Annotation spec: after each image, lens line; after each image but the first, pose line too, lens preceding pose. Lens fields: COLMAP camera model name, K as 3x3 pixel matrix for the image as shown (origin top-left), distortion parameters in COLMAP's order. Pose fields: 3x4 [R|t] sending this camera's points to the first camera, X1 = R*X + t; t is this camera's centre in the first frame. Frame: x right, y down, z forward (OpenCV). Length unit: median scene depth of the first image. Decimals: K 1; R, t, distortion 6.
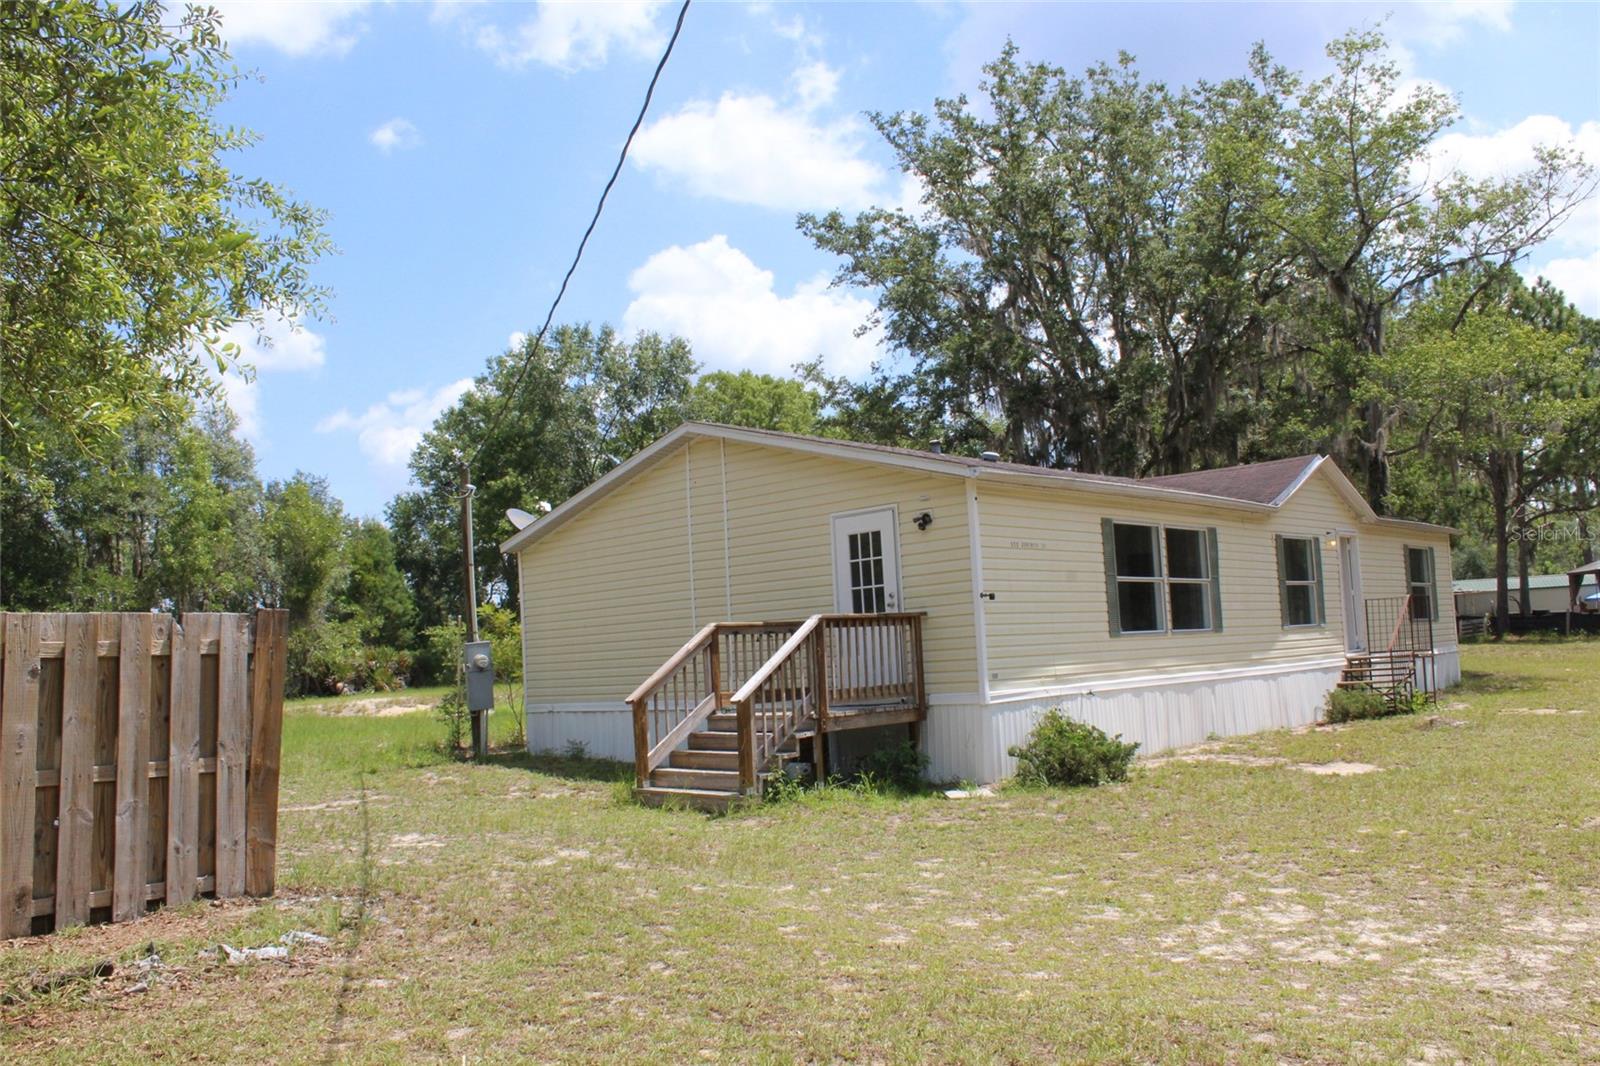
lens RADIAL K [[1331.4, 0, 809.1], [0, 1331.4, 543.9], [0, 0, 1]] dist [-0.160146, 0.138694]
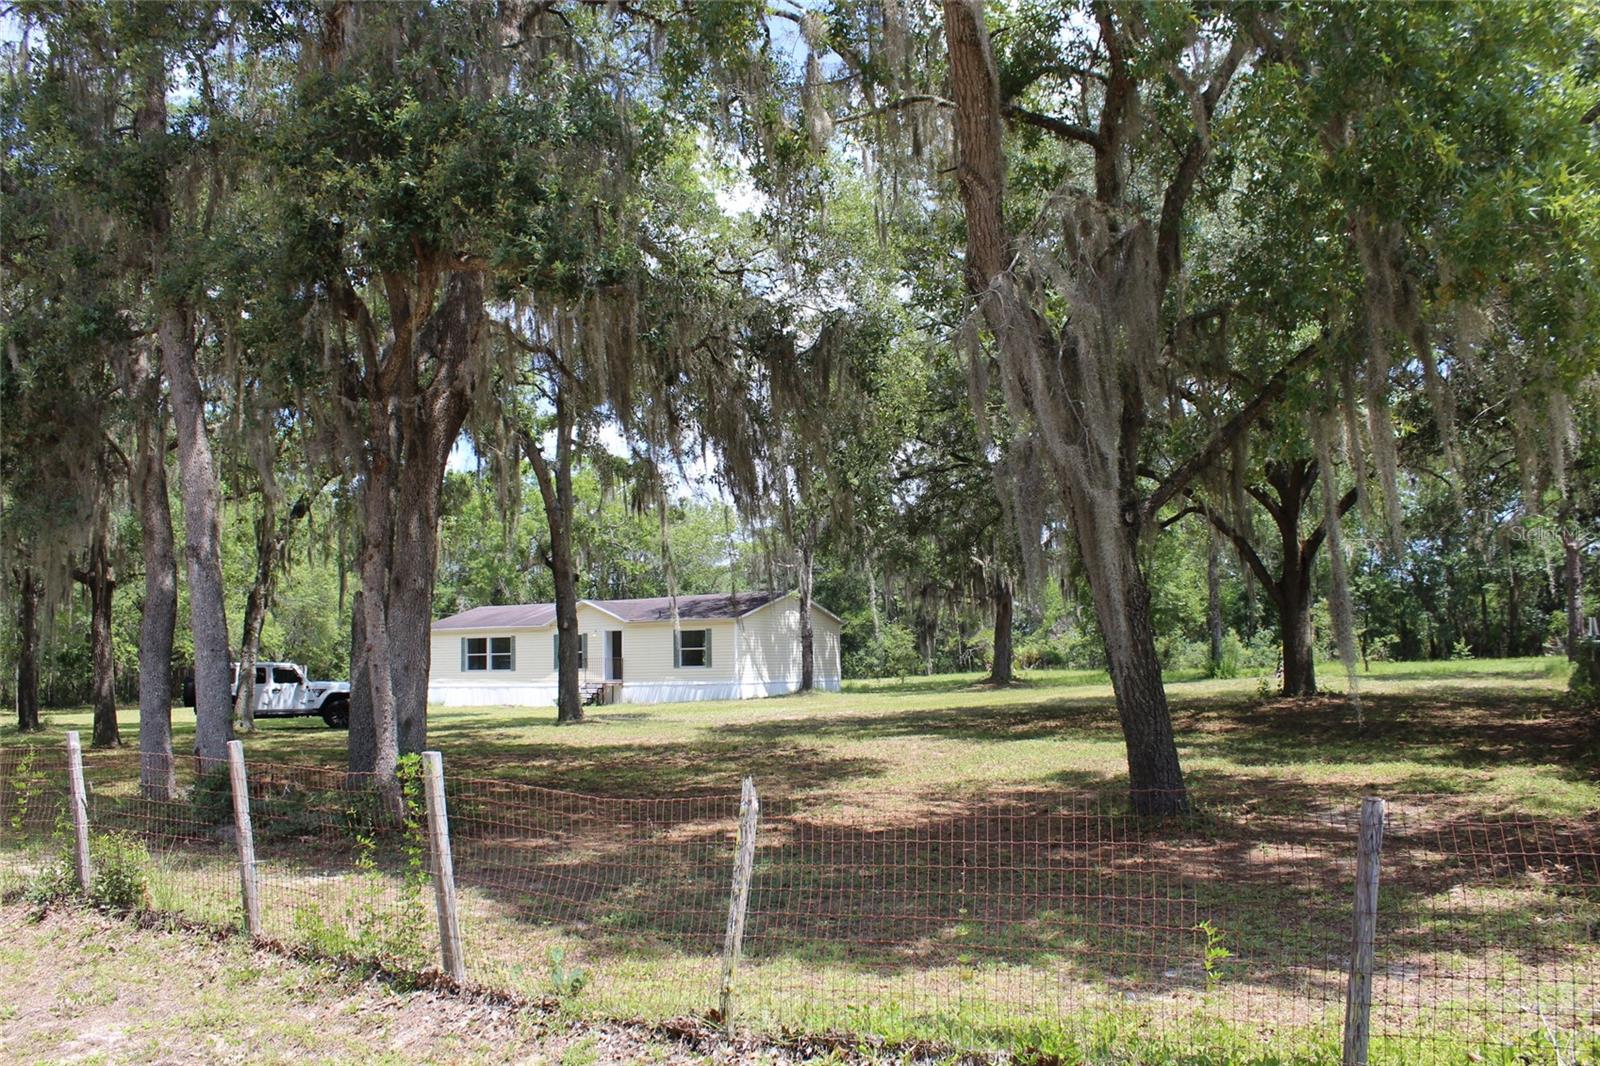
lens RADIAL K [[1331.4, 0, 800.7], [0, 1331.4, 529.9], [0, 0, 1]] dist [-0.160146, 0.138694]
pose [[0.229736, -0.068980, -0.970805, 3.604882], [0.085516, 0.995058, -0.050466, -0.047548], [0.969489, -0.071425, 0.234499, 1.000448]]
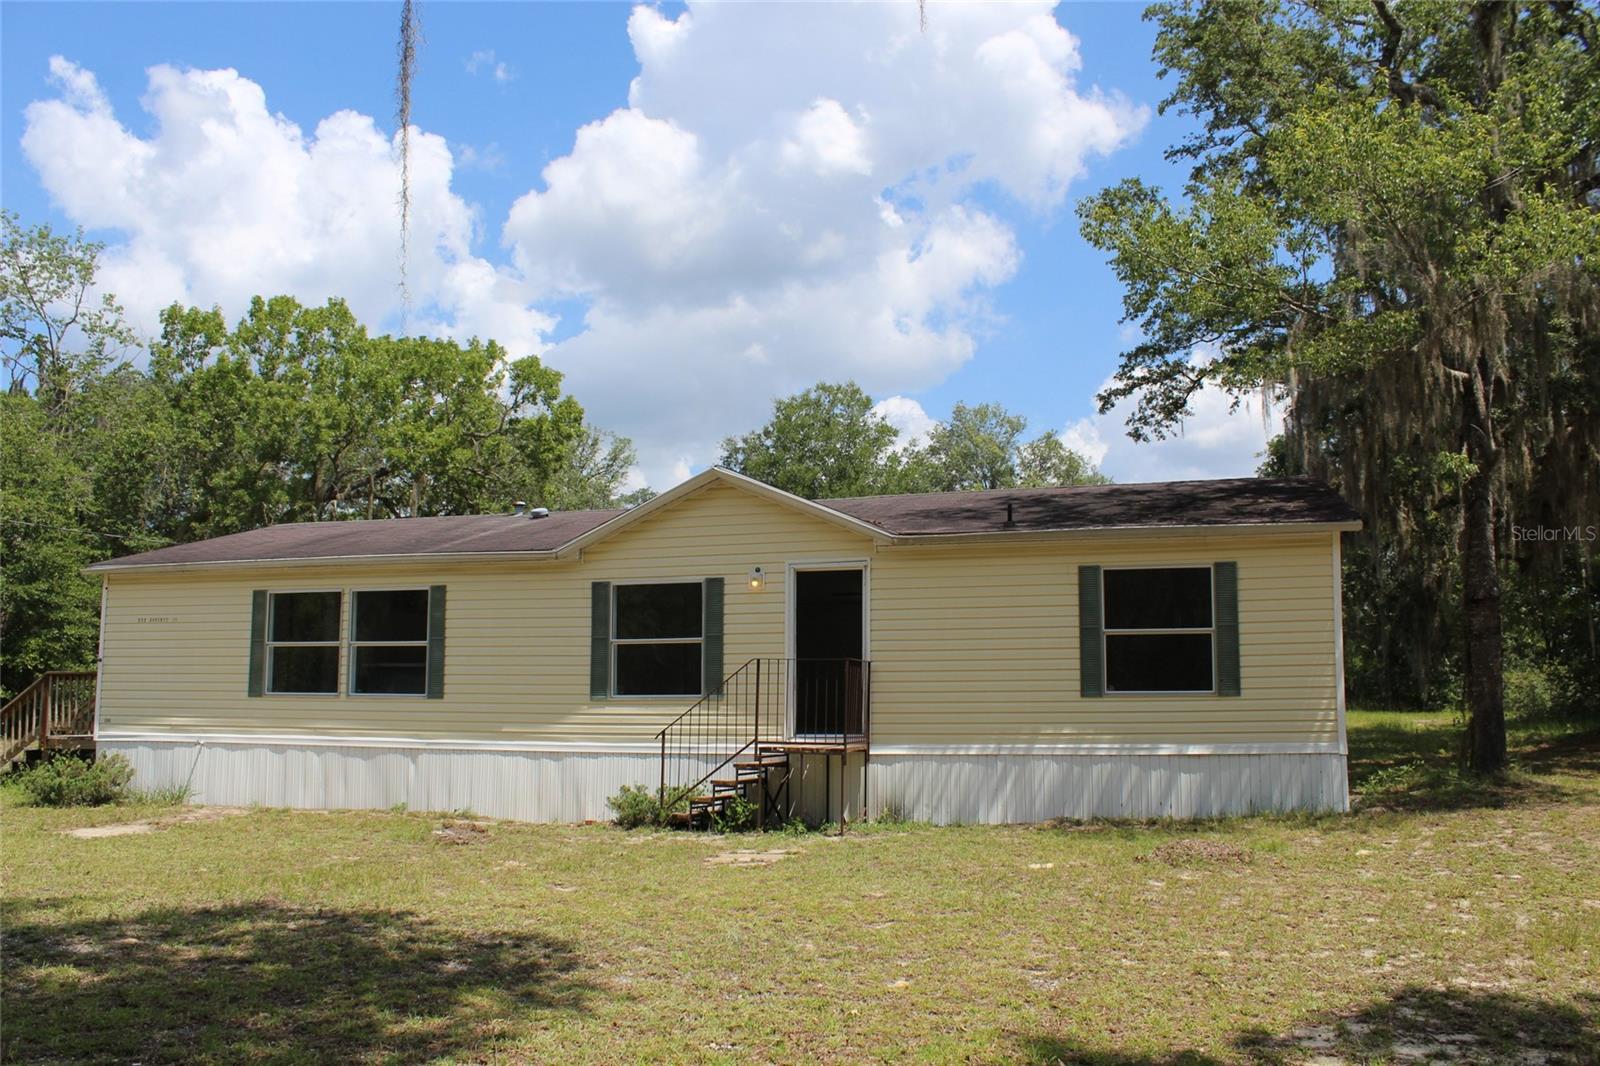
lens RADIAL K [[1331.4, 0, 823.7], [0, 1331.4, 537.6], [0, 0, 1]] dist [-0.160146, 0.138694]
pose [[0.455798, -0.067695, -0.887505, 1.334050], [0.054781, 0.997347, -0.047940, 0.014014], [0.888396, -0.026768, 0.458297, 0.863211]]
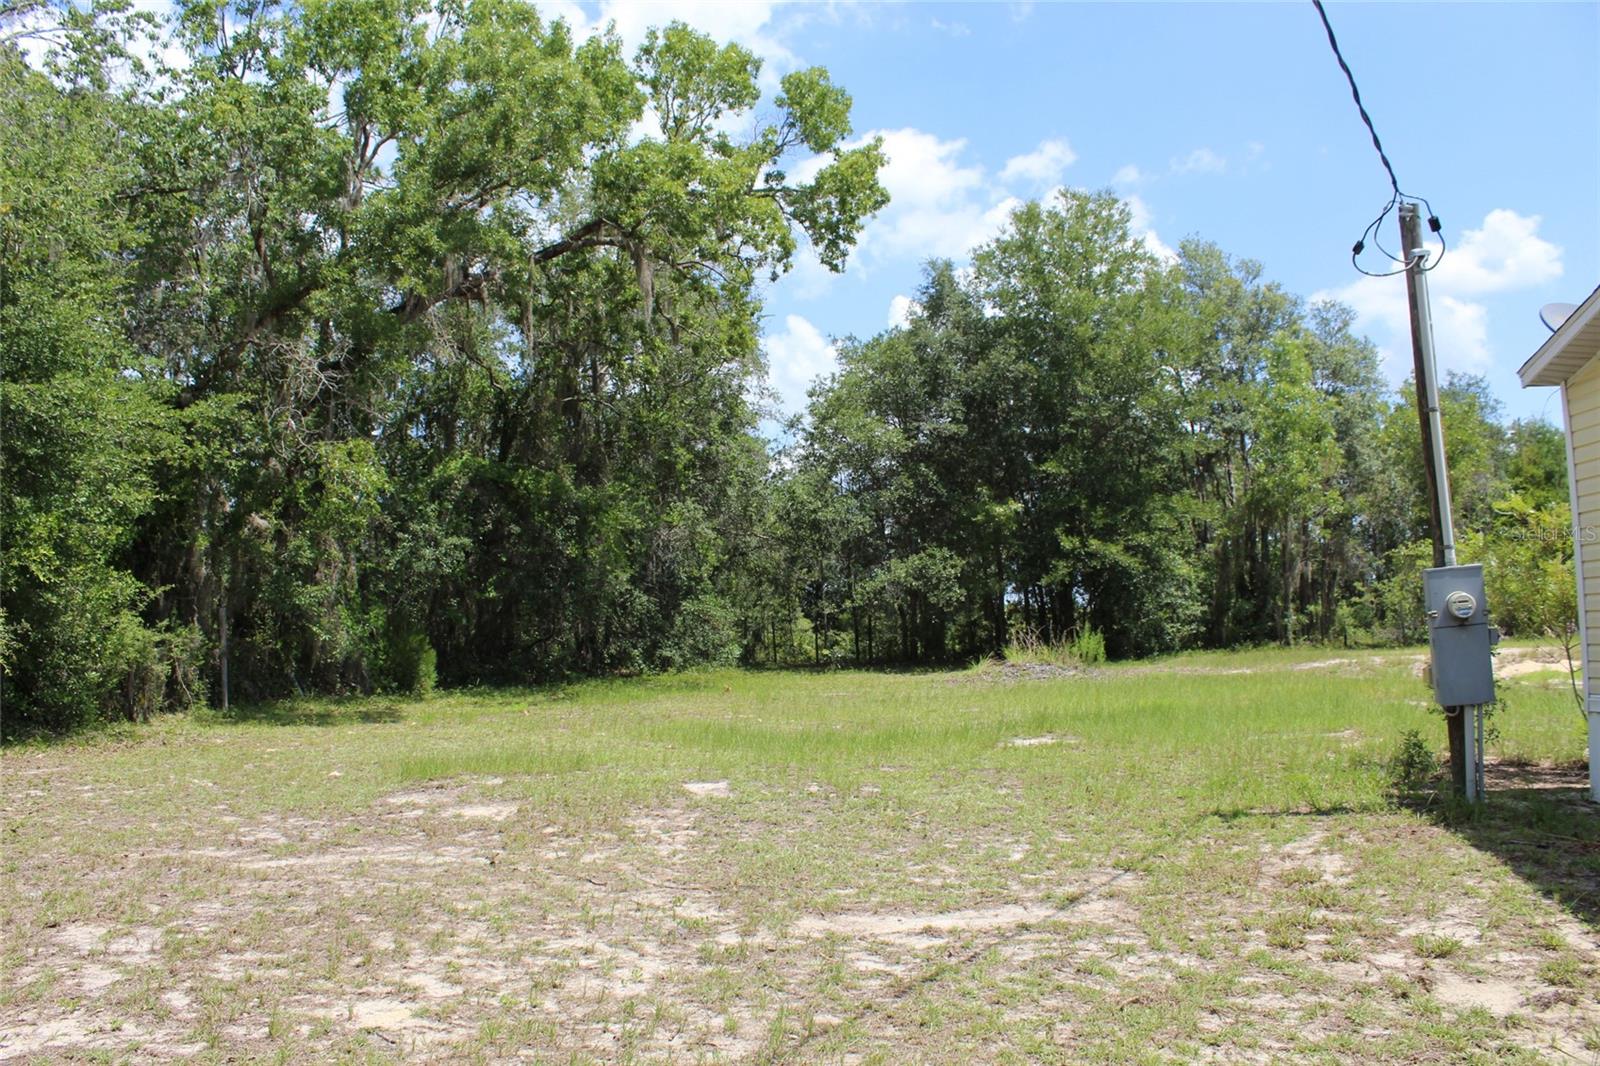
lens RADIAL K [[1331.4, 0, 815.3], [0, 1331.4, 527.3], [0, 0, 1]] dist [-0.160146, 0.138694]
pose [[0.627858, -0.027941, -0.777826, -0.020343], [0.057036, 0.998320, 0.010178, 0.044567], [0.776235, -0.050754, 0.628397, 0.553269]]
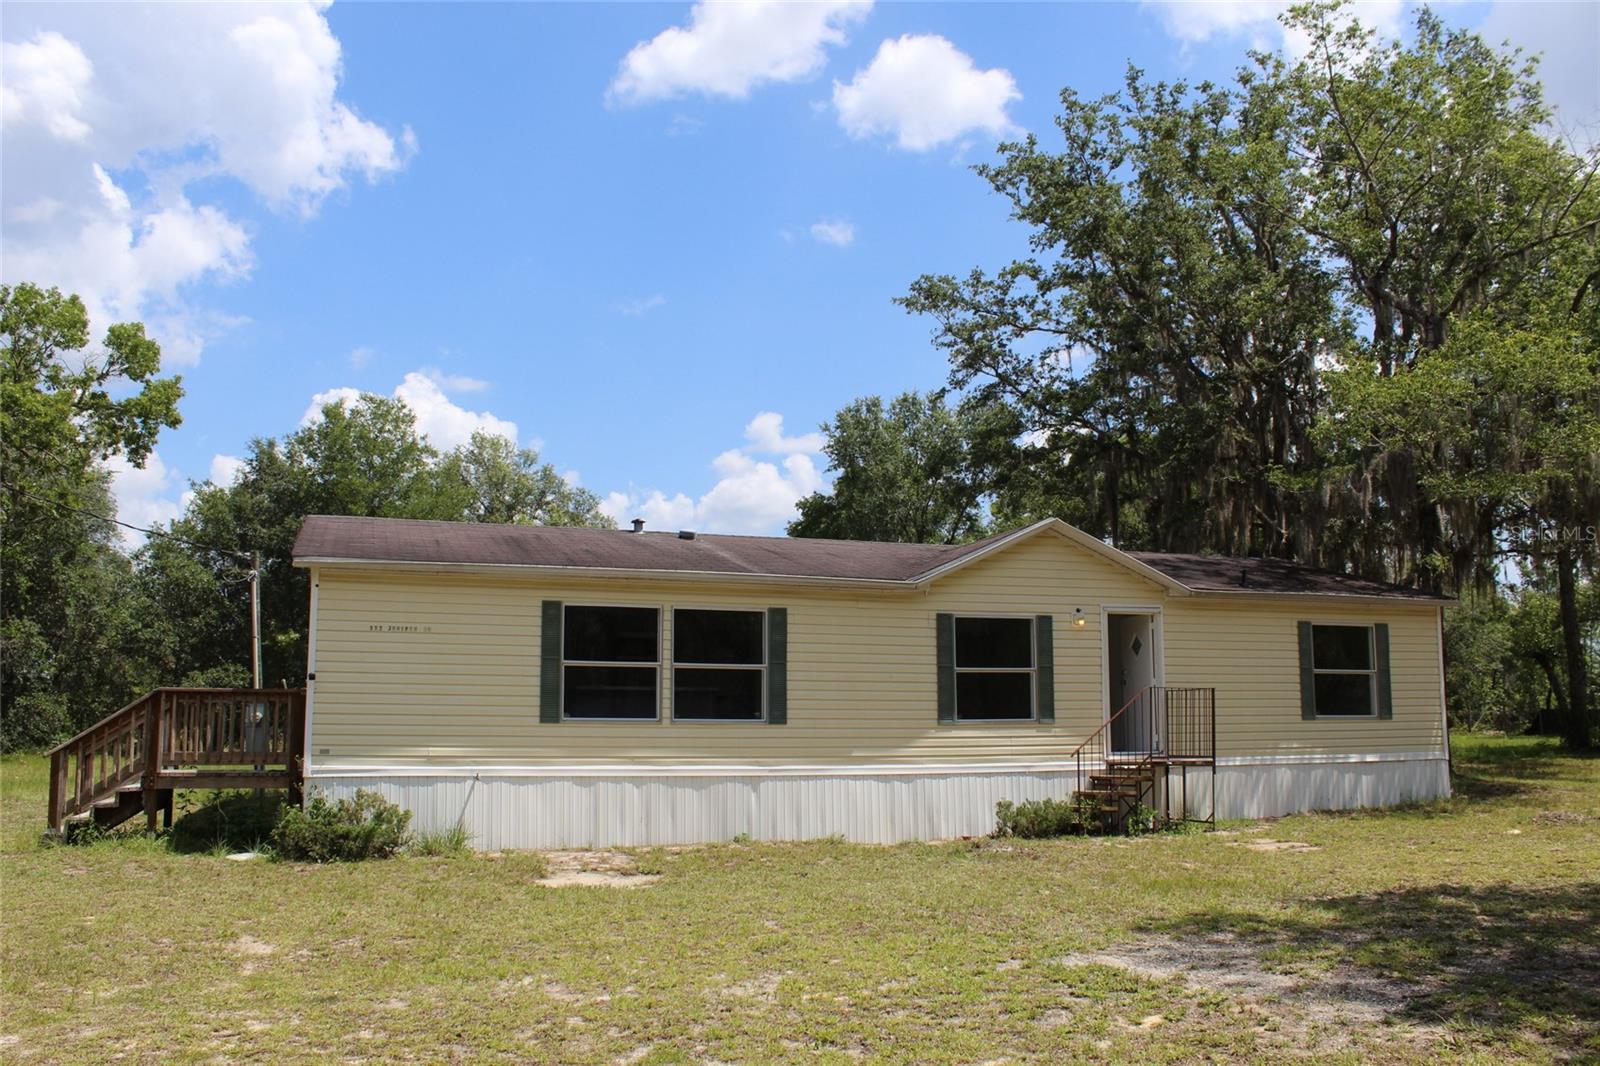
lens RADIAL K [[1331.4, 0, 798.1], [0, 1331.4, 542.9], [0, 0, 1]] dist [-0.160146, 0.138694]
pose [[0.877533, -0.023847, -0.478923, 0.804741], [0.001930, 0.998930, -0.046203, -0.015831], [0.479513, 0.039620, 0.876640, 0.208914]]
